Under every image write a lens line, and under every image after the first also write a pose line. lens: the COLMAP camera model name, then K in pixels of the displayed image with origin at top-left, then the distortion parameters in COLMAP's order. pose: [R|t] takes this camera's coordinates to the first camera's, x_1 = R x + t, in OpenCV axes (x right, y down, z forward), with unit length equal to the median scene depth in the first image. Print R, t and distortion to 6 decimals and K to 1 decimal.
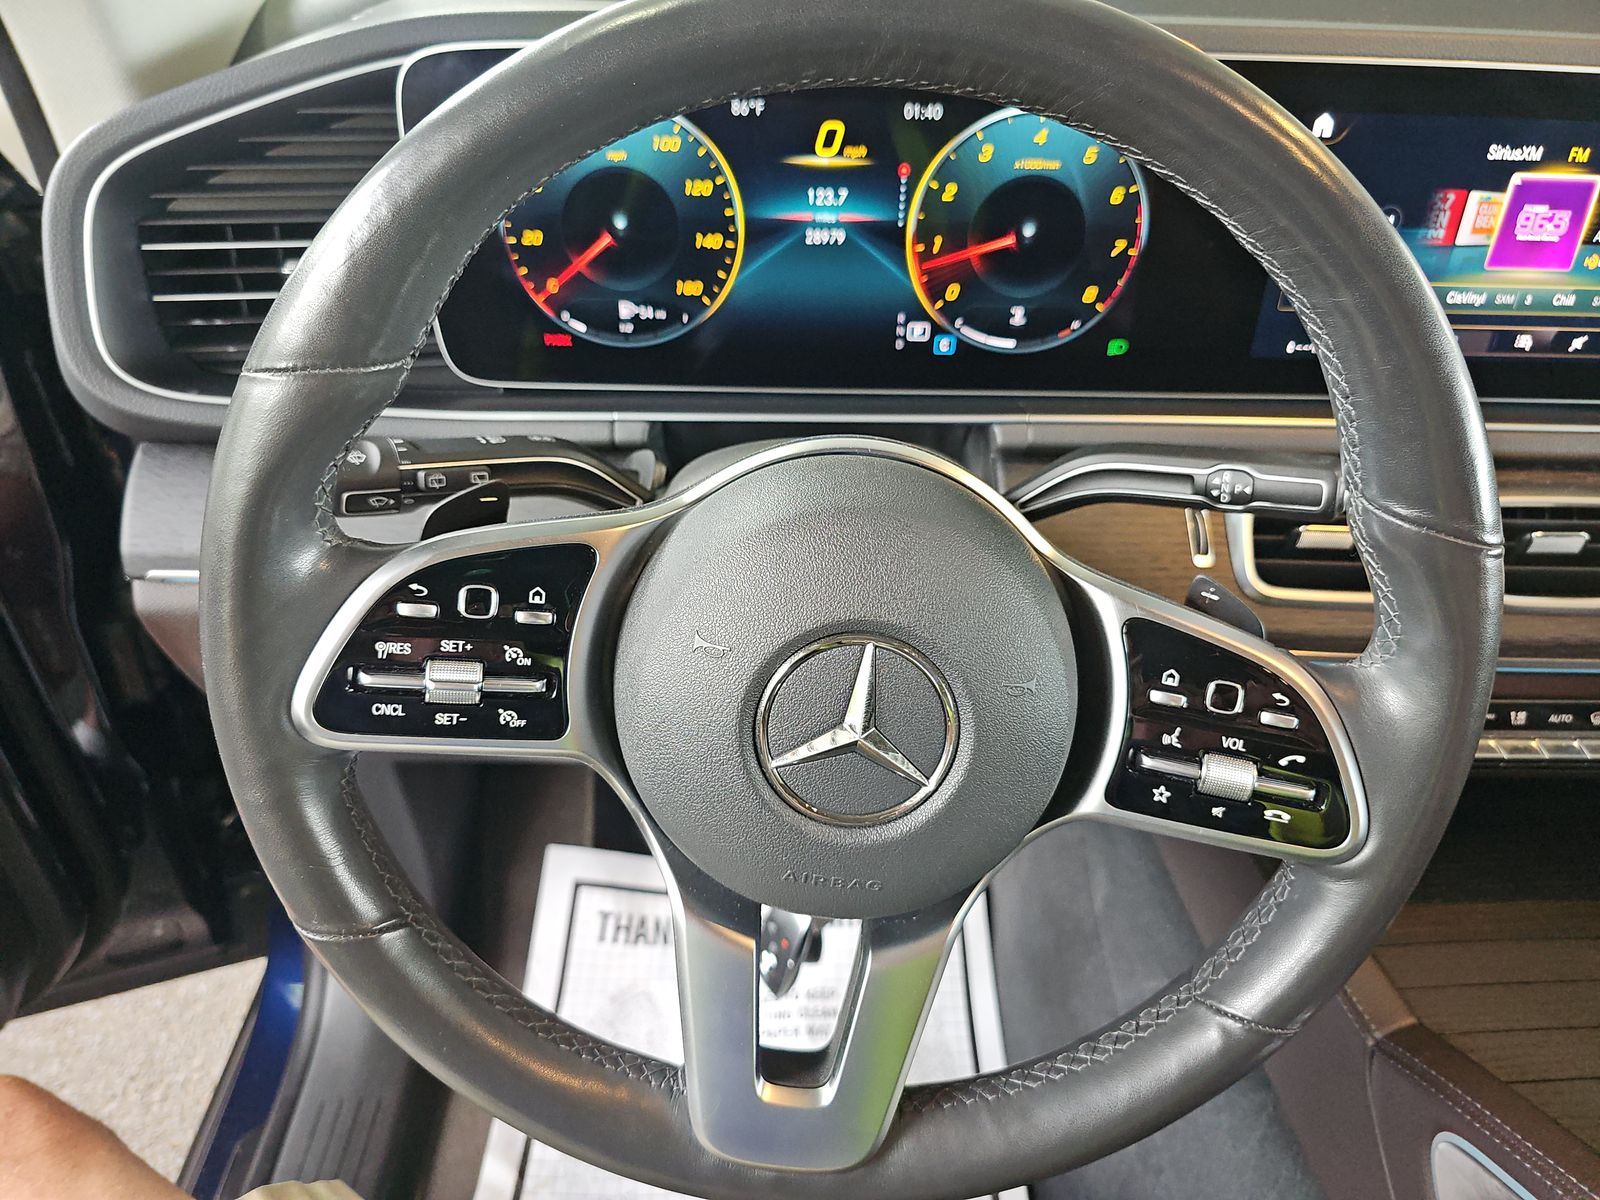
lens RADIAL K [[961.3, 0, 788.6], [0, 961.3, 597.0], [0, 0, 1]] dist [0.016202, -0.021338]
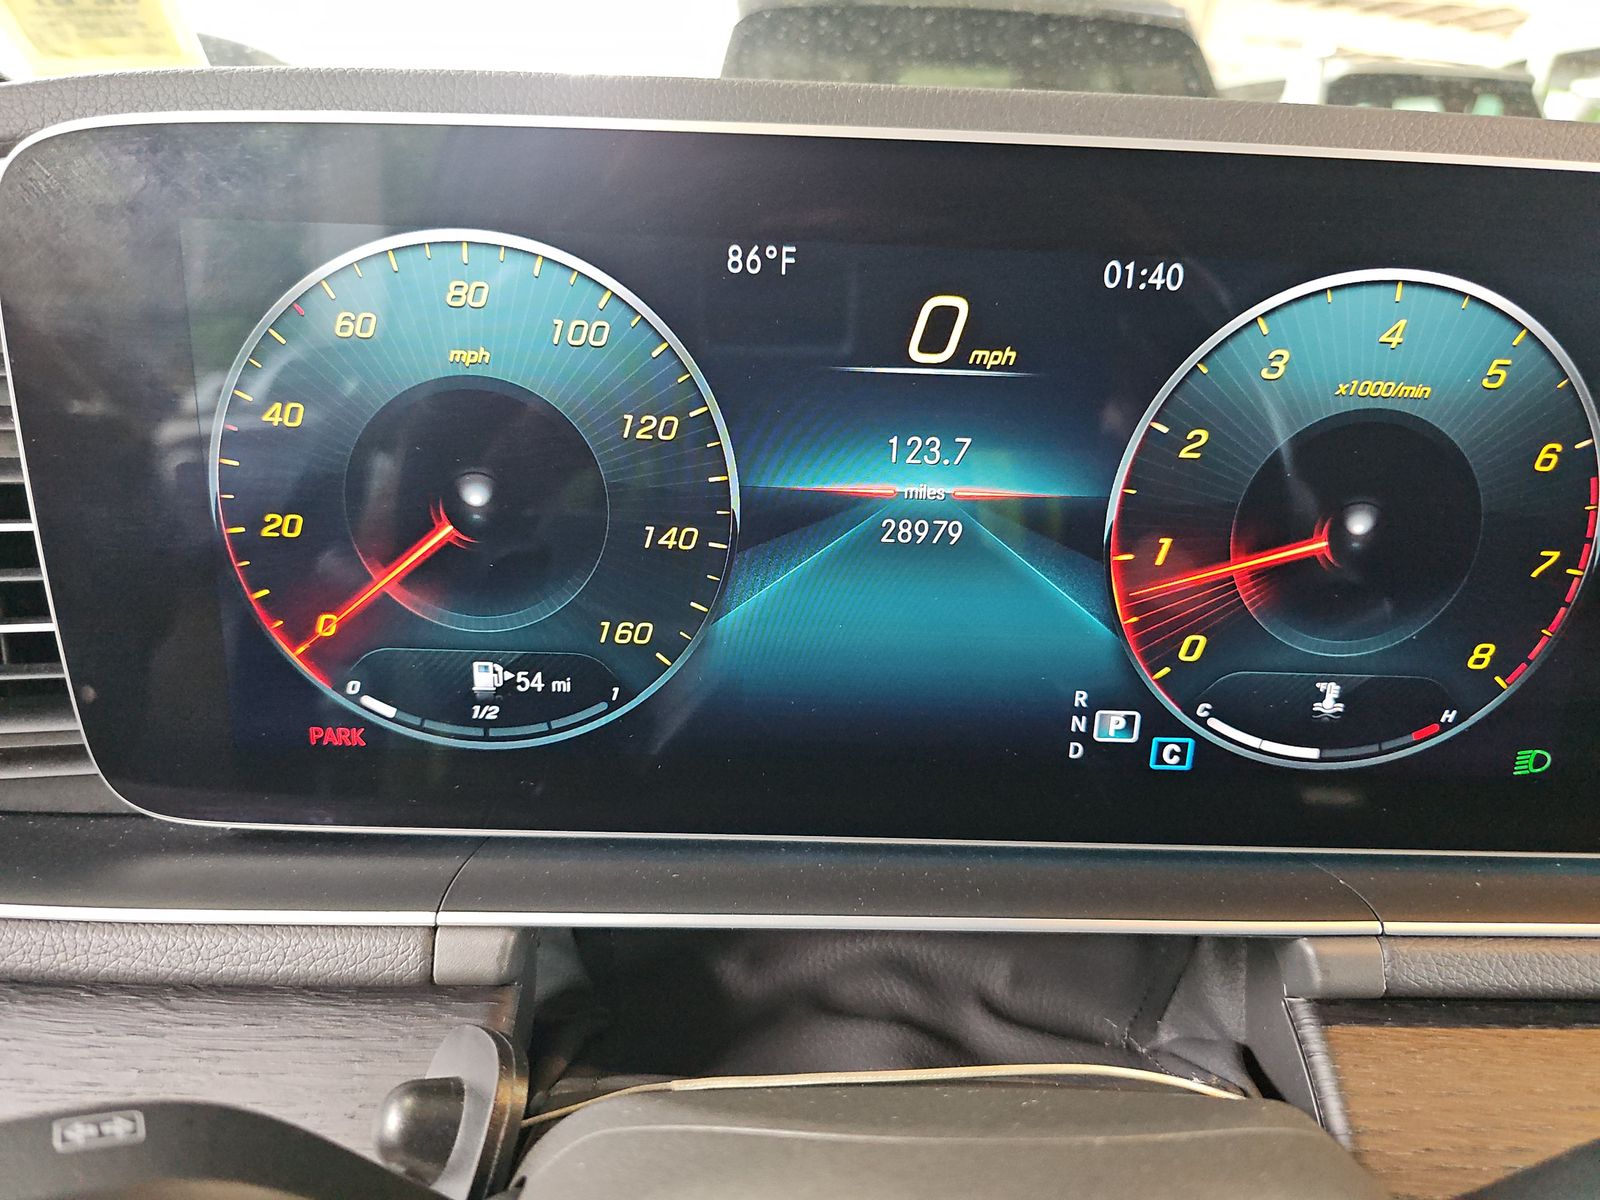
lens RADIAL K [[961.3, 0, 788.6], [0, 961.3, 597.0], [0, 0, 1]] dist [0.016202, -0.021338]
pose [[0.999931, 0.011716, 0.000595, -0.025469], [-0.010930, 0.948842, -0.315562, -0.195652], [-0.004262, 0.315534, 0.948905, 0.566157]]
